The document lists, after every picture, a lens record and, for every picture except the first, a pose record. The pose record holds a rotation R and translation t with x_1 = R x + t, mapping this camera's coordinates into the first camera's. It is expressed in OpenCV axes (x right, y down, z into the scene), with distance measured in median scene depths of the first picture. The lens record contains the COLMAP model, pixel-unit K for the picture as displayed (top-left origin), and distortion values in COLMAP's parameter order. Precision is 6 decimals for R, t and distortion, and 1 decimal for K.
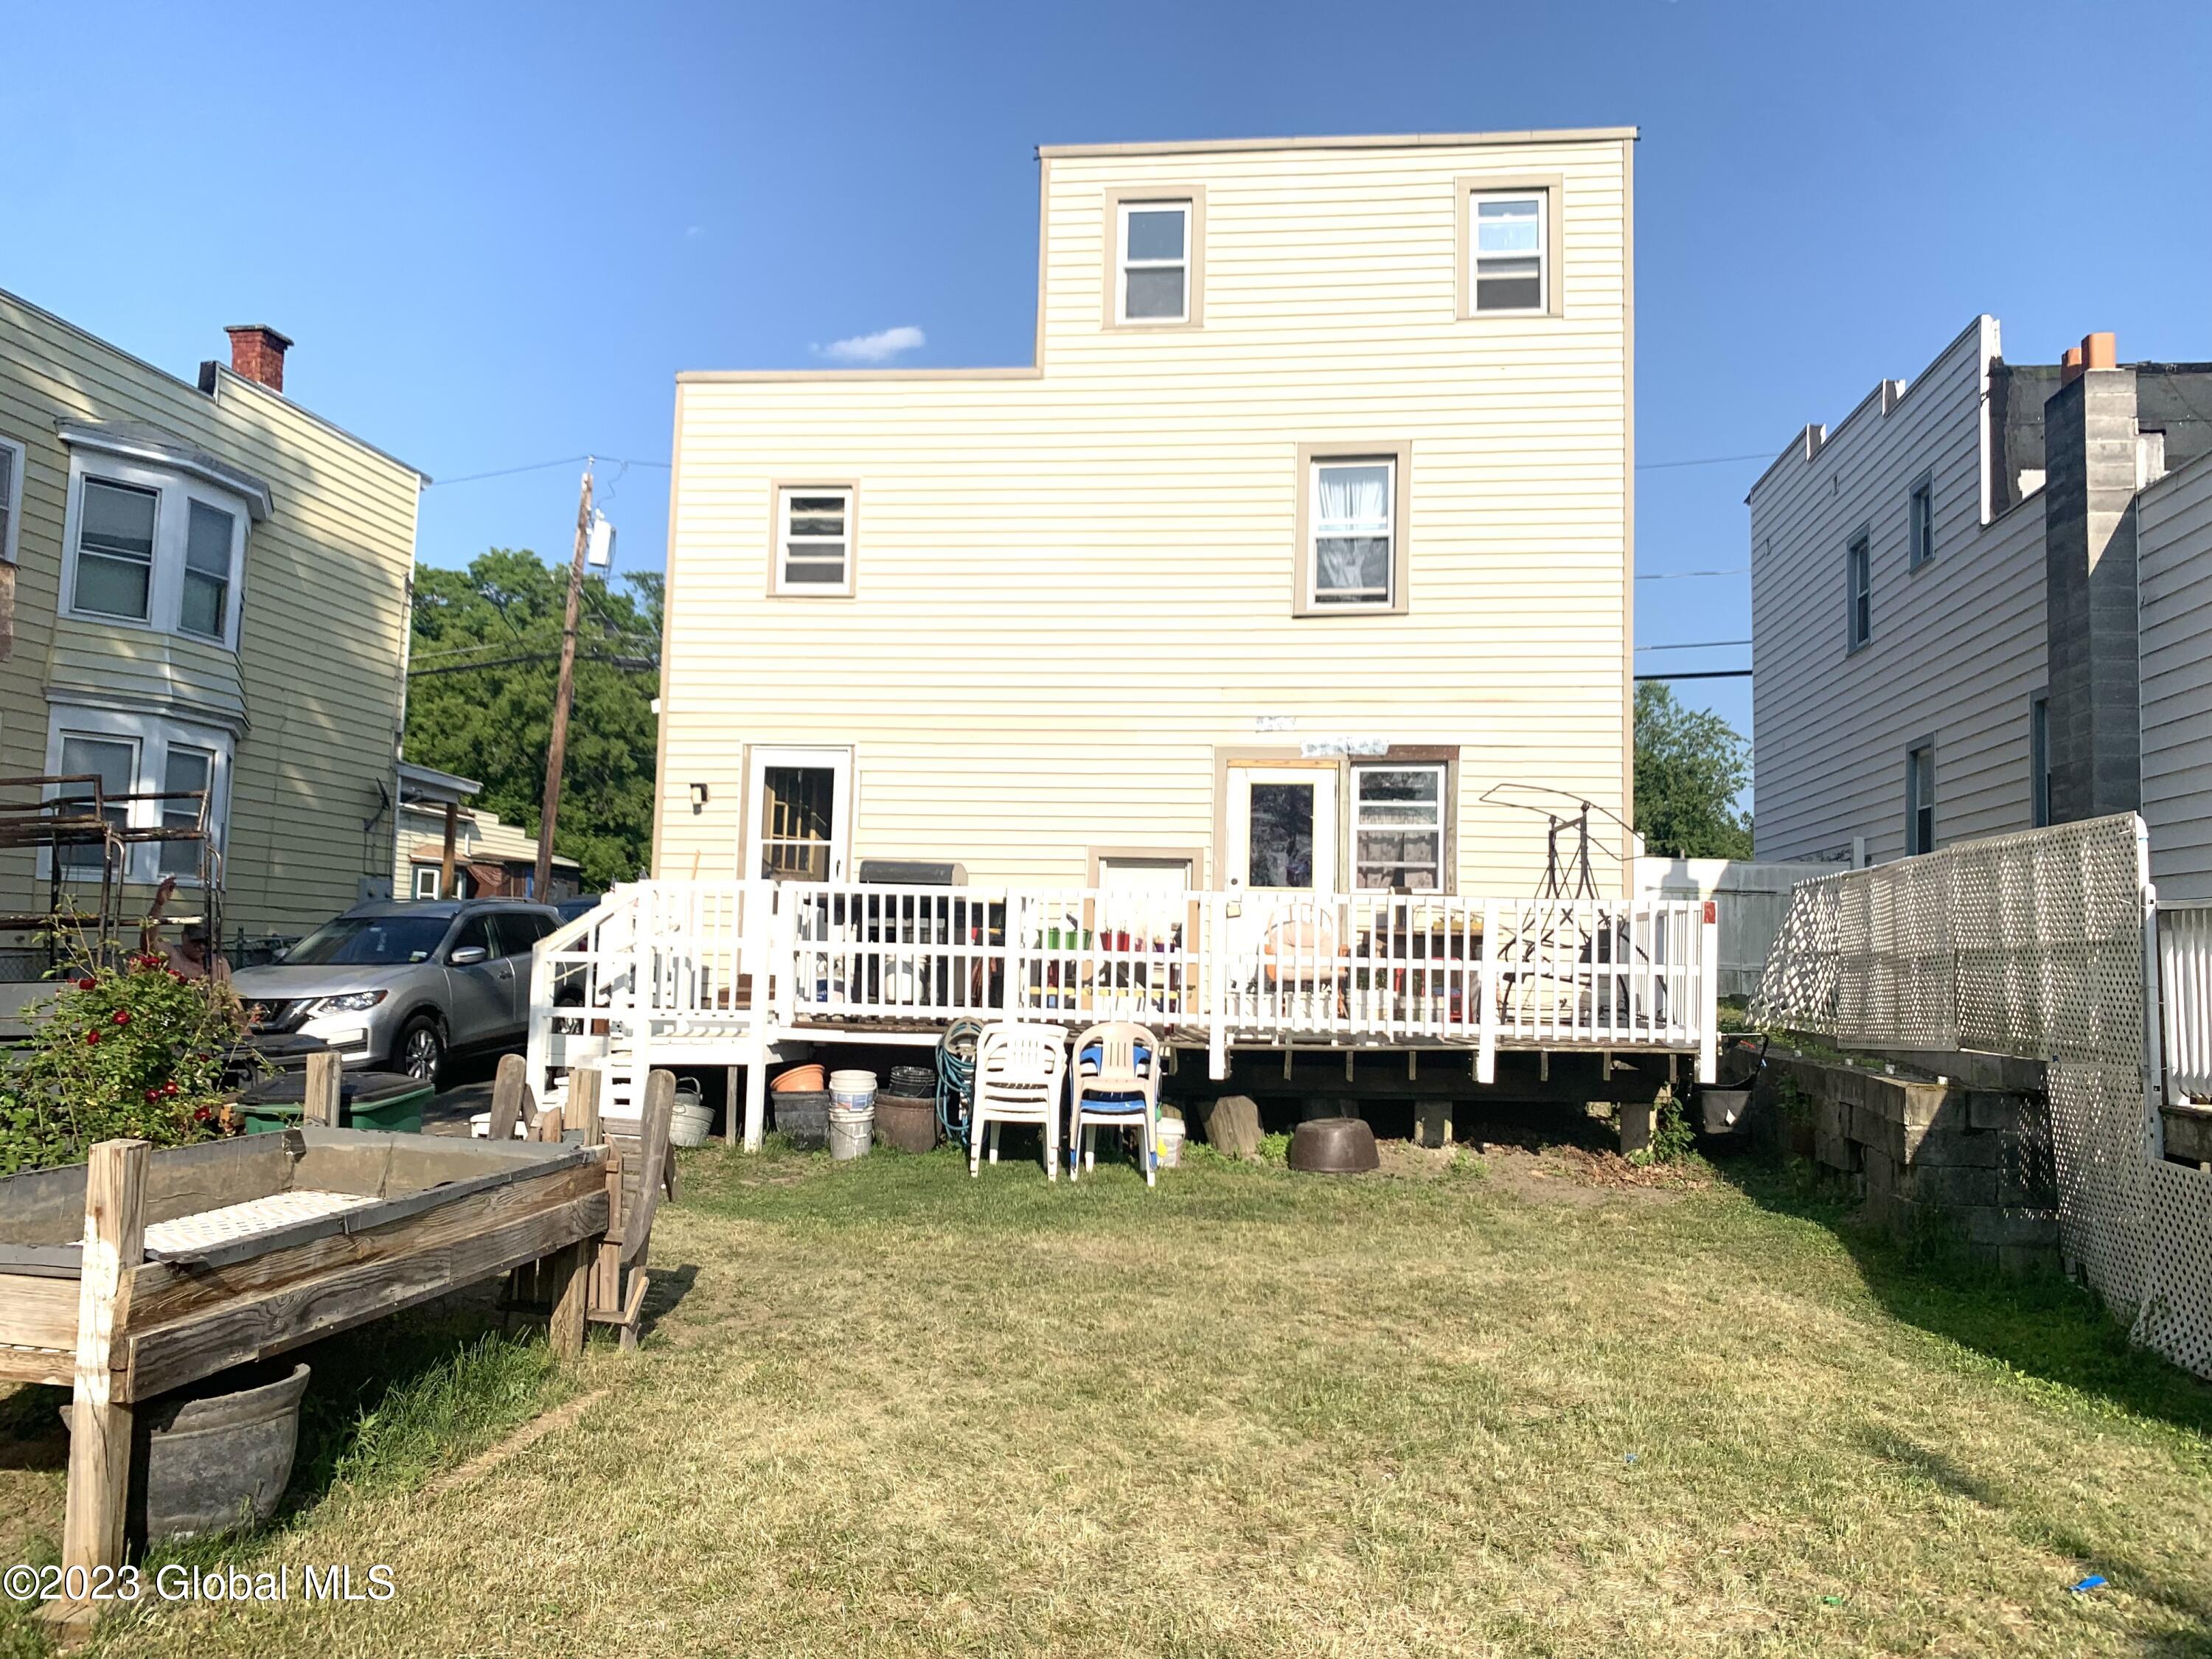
lens RADIAL K [[1700.6, 0, 1112.9], [0, 1700.6, 822.7], [0, 0, 1]] dist [0.080956, -0.159919]
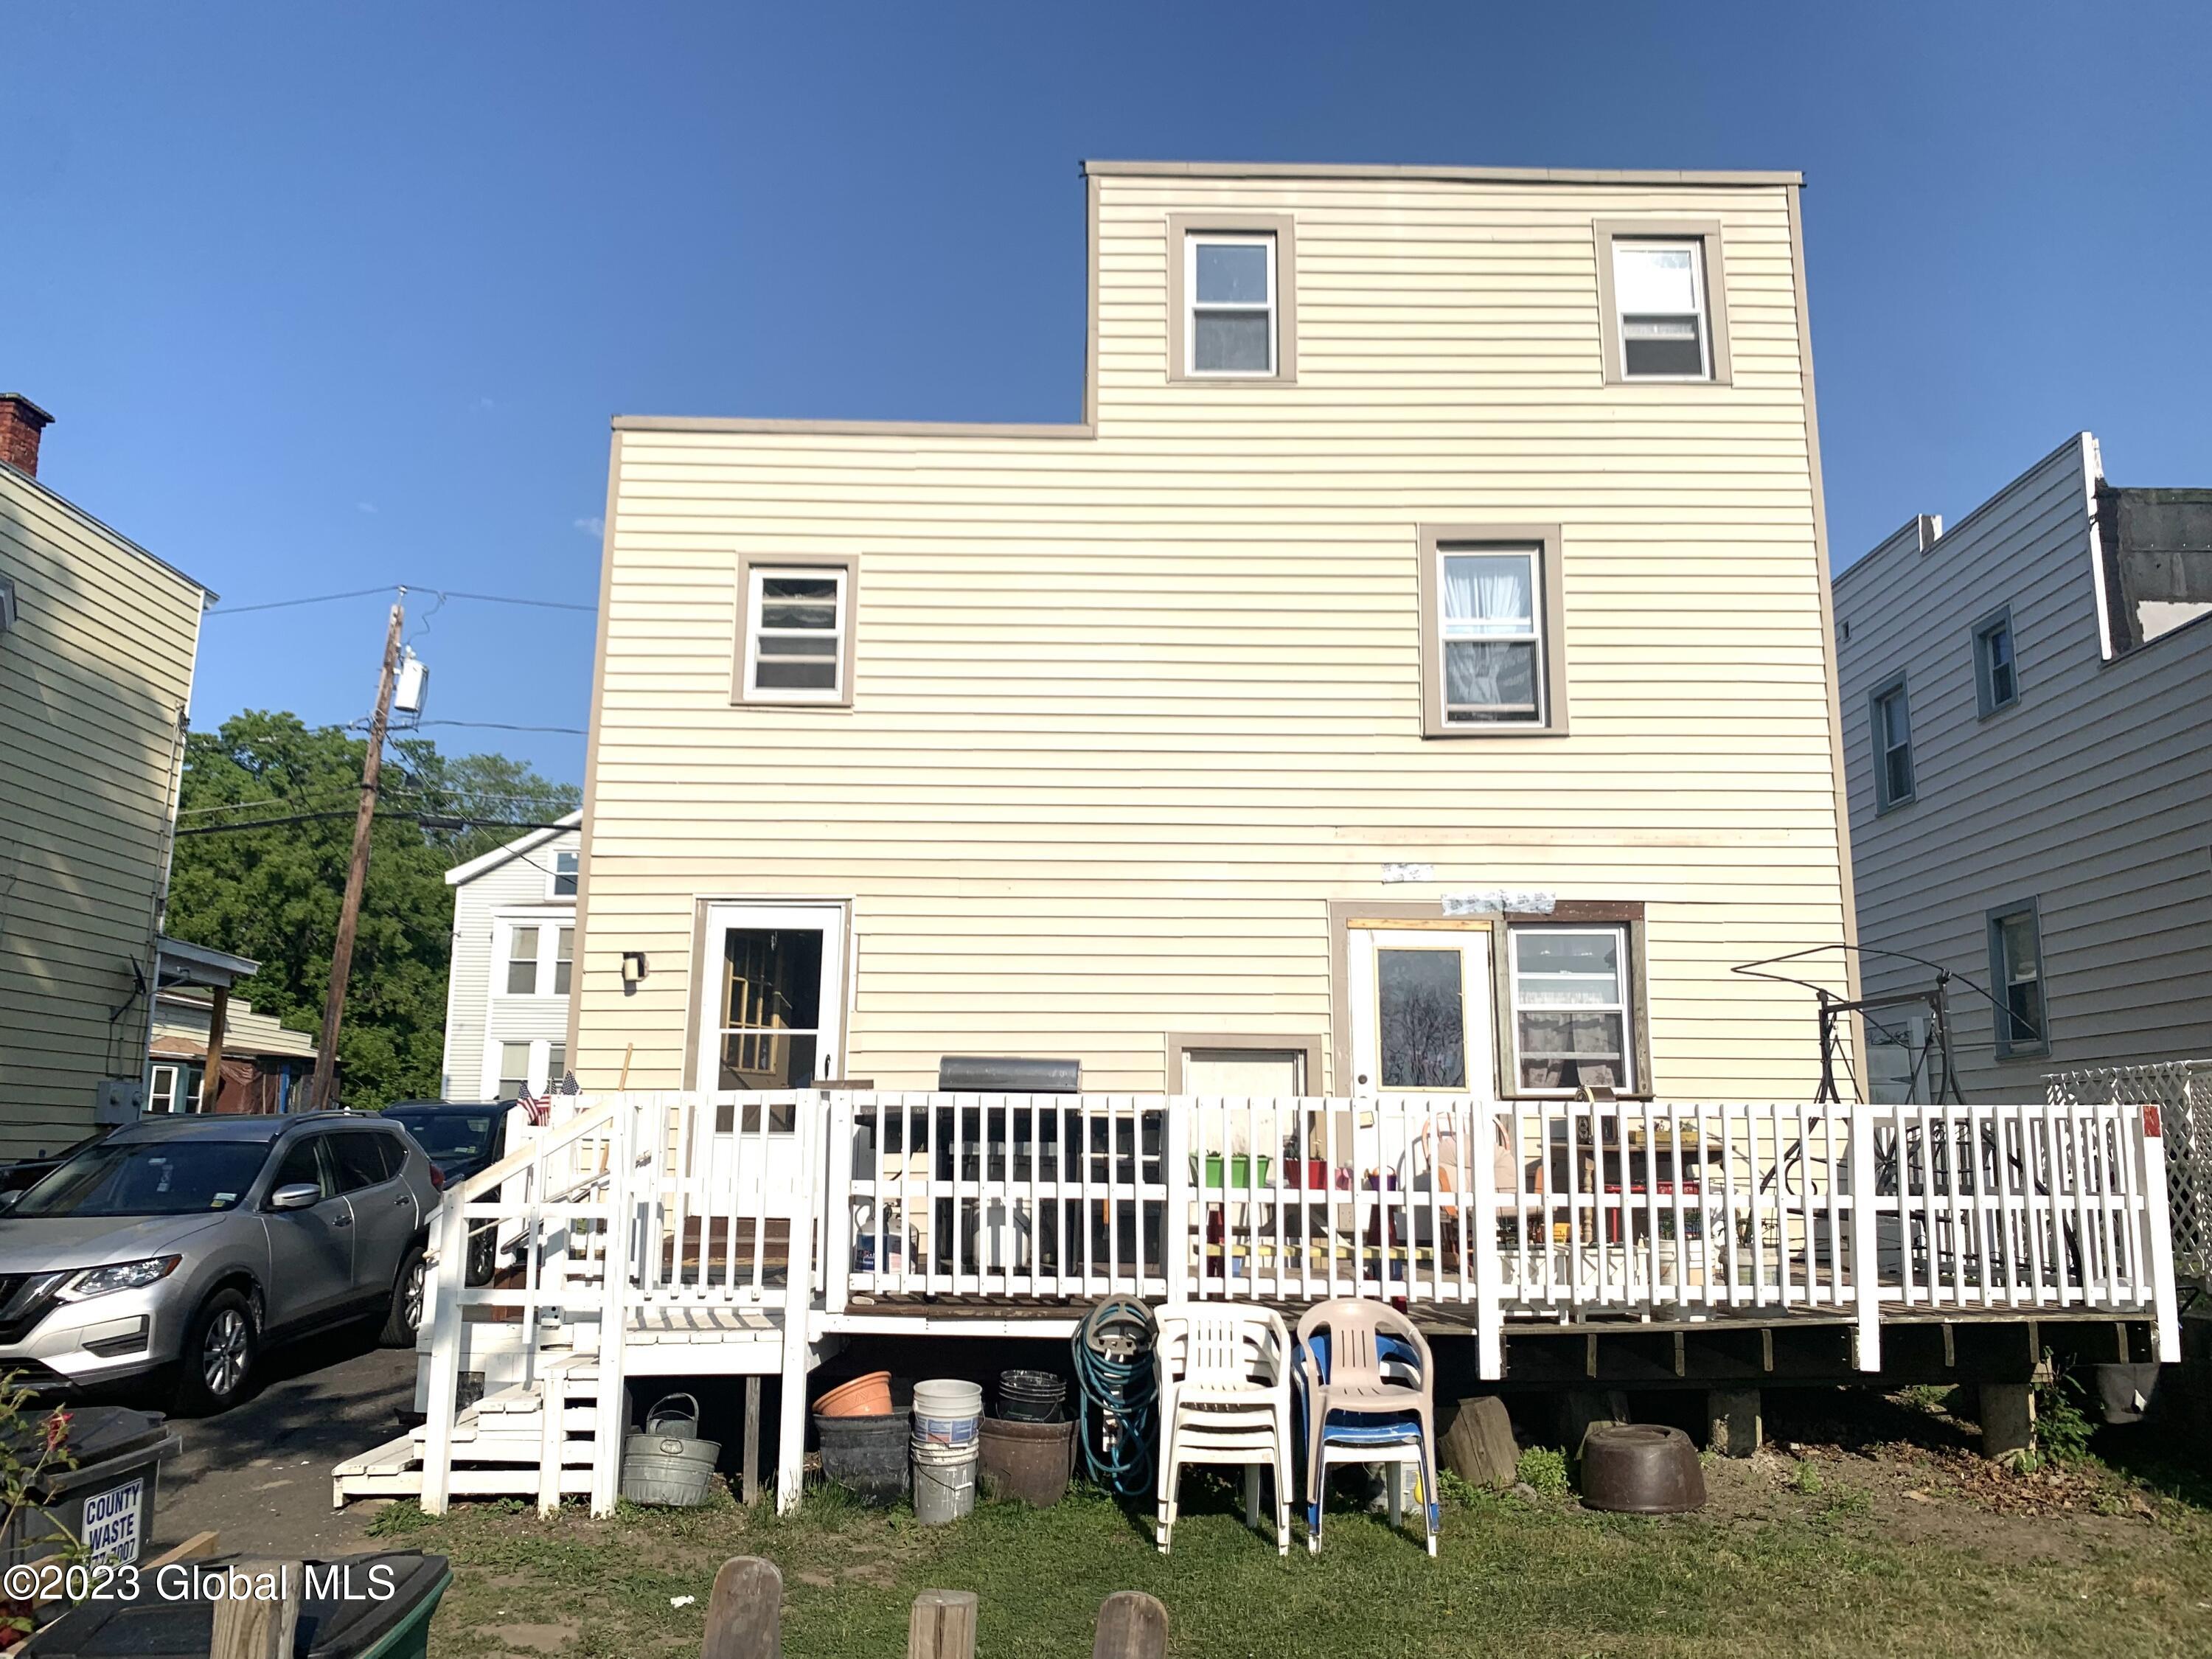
lens RADIAL K [[1709.0, 0, 1109.8], [0, 1709.0, 818.8], [0, 0, 1]] dist [0.026118, -0.032170]
pose [[0.991402, 0.008497, 0.130574, -0.138607], [0.005861, 0.994004, -0.109183, 0.001552], [-0.130719, 0.109010, 0.985408, 0.243476]]
